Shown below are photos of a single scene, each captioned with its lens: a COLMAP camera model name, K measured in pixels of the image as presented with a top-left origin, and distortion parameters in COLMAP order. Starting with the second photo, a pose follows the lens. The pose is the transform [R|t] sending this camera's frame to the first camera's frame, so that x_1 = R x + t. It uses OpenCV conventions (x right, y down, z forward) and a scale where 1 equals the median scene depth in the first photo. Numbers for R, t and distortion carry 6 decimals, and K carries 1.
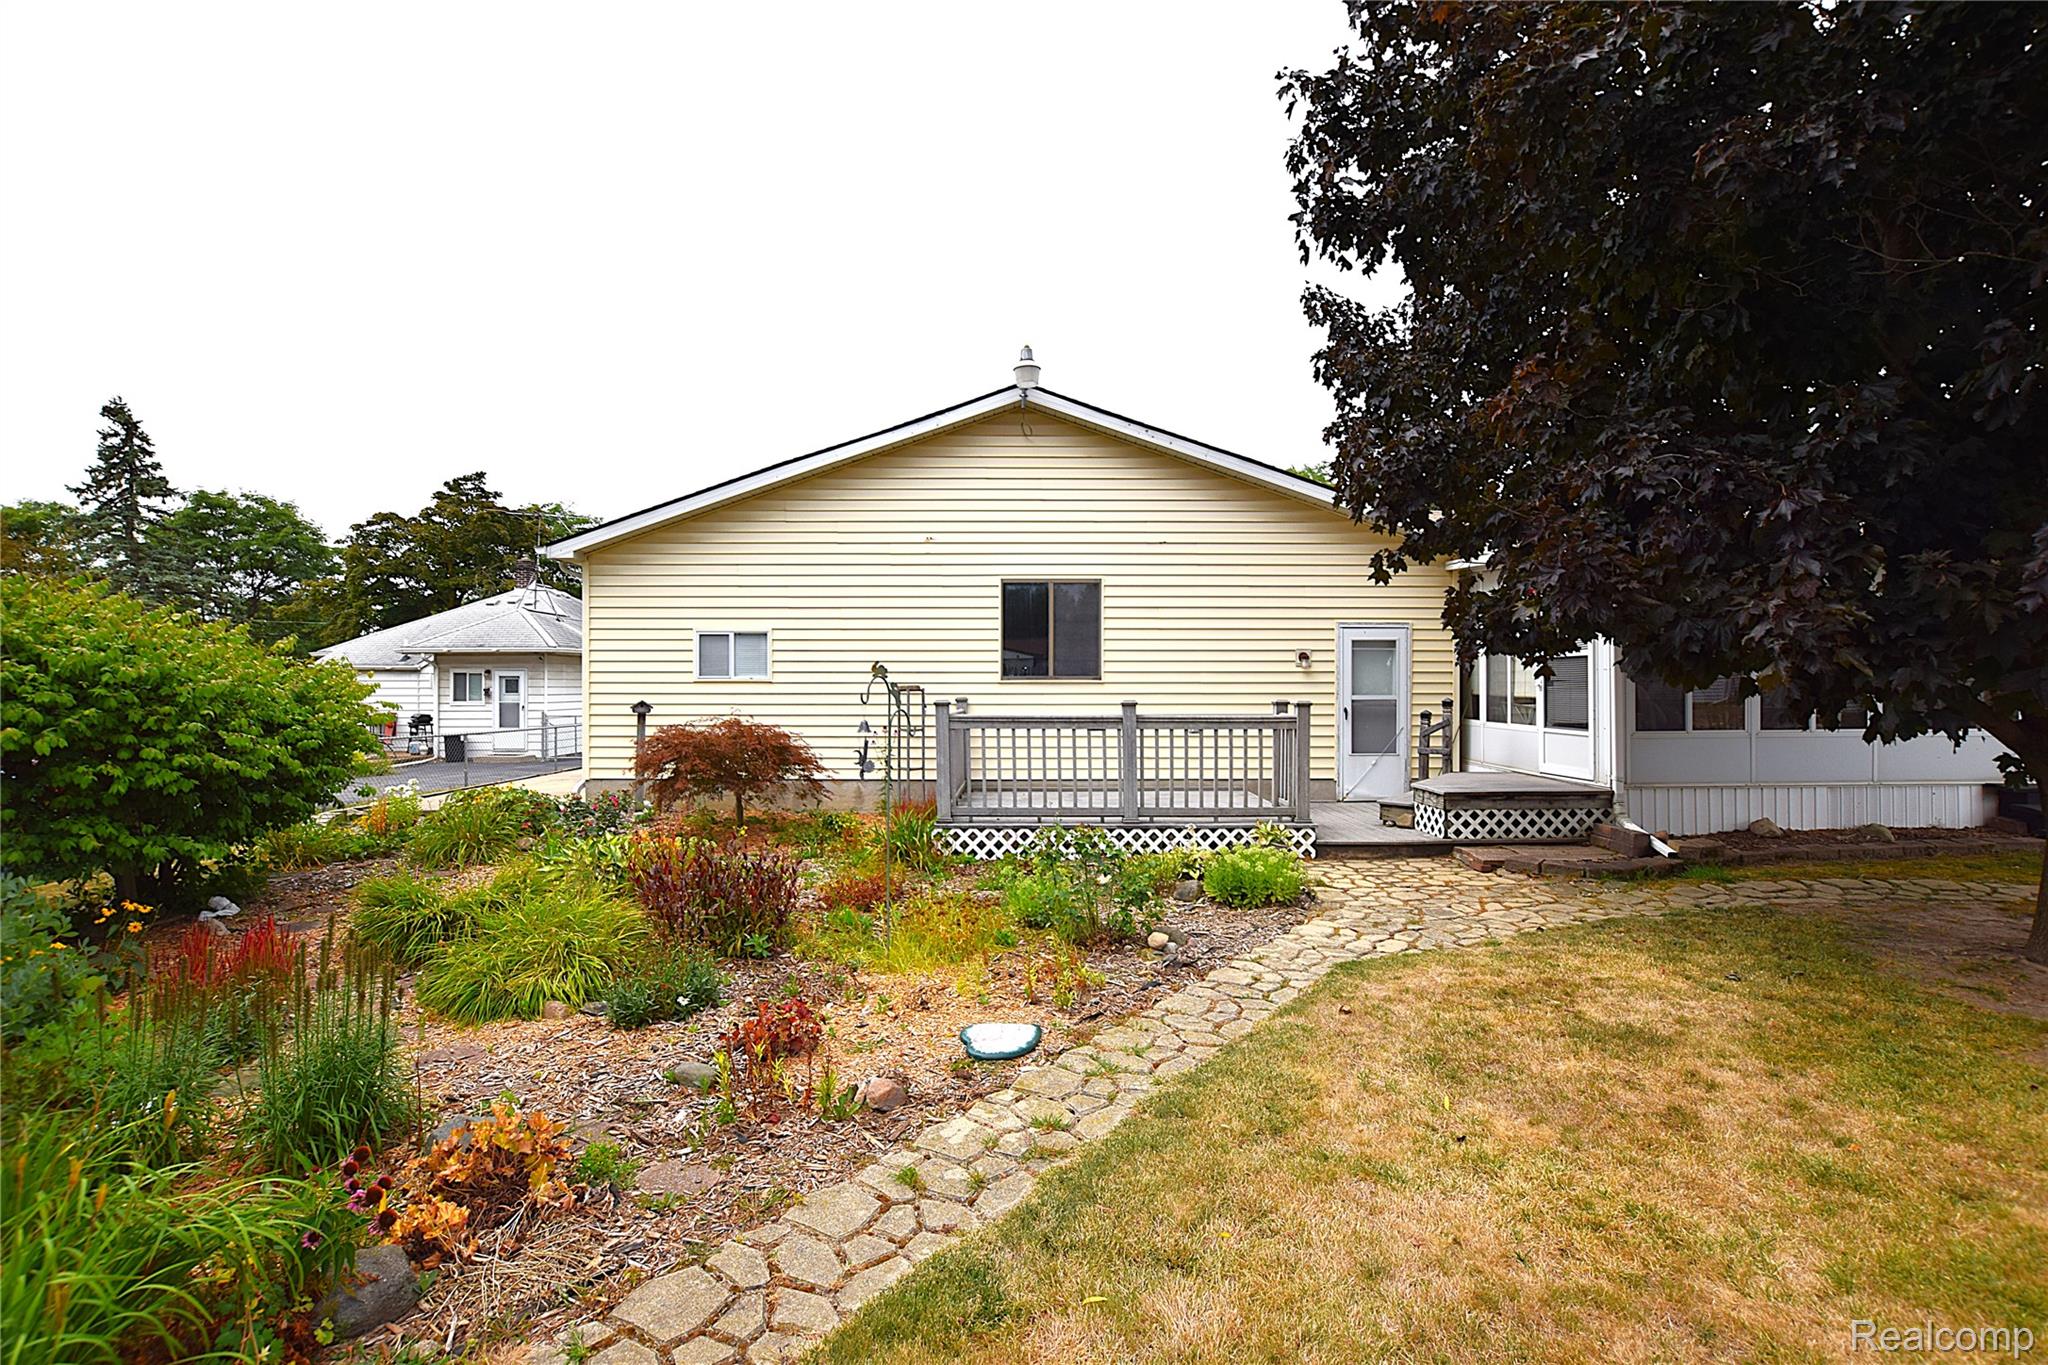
lens RADIAL K [[908.6, 0, 1024.0], [0, 908.6, 682.5], [0, 0, 1]] dist [-0.003485, -0.000409]
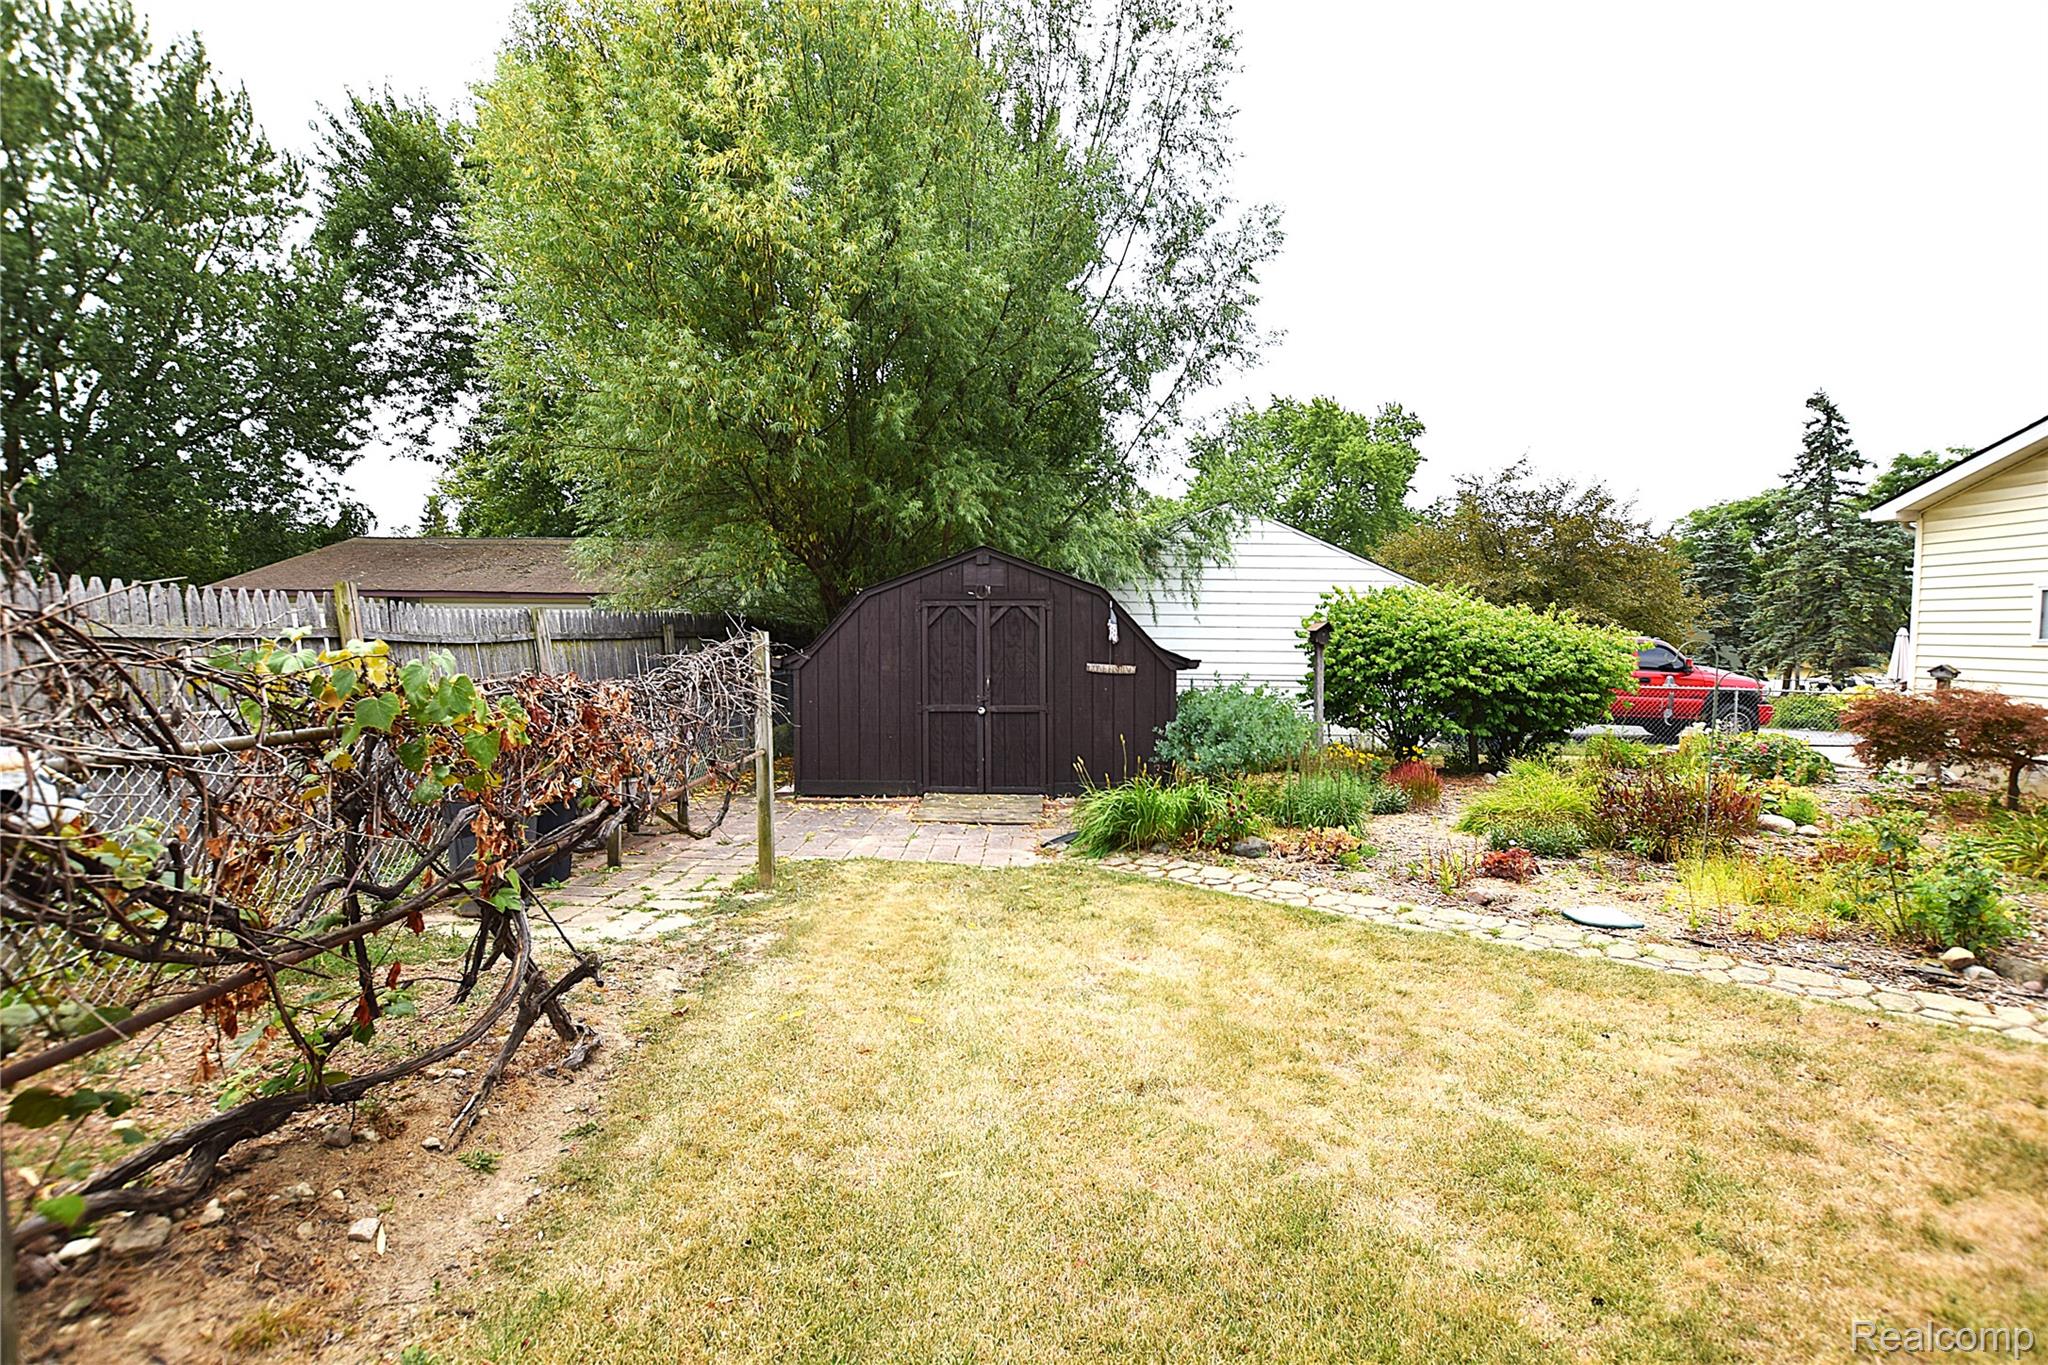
lens RADIAL K [[908.6, 0, 1024.0], [0, 908.6, 682.5], [0, 0, 1]] dist [-0.003485, -0.000409]
pose [[-0.024451, 0.060892, -0.997845, 0.530903], [-0.012047, 0.998053, 0.061200, -0.007104], [0.999628, 0.013517, -0.023670, 0.079275]]
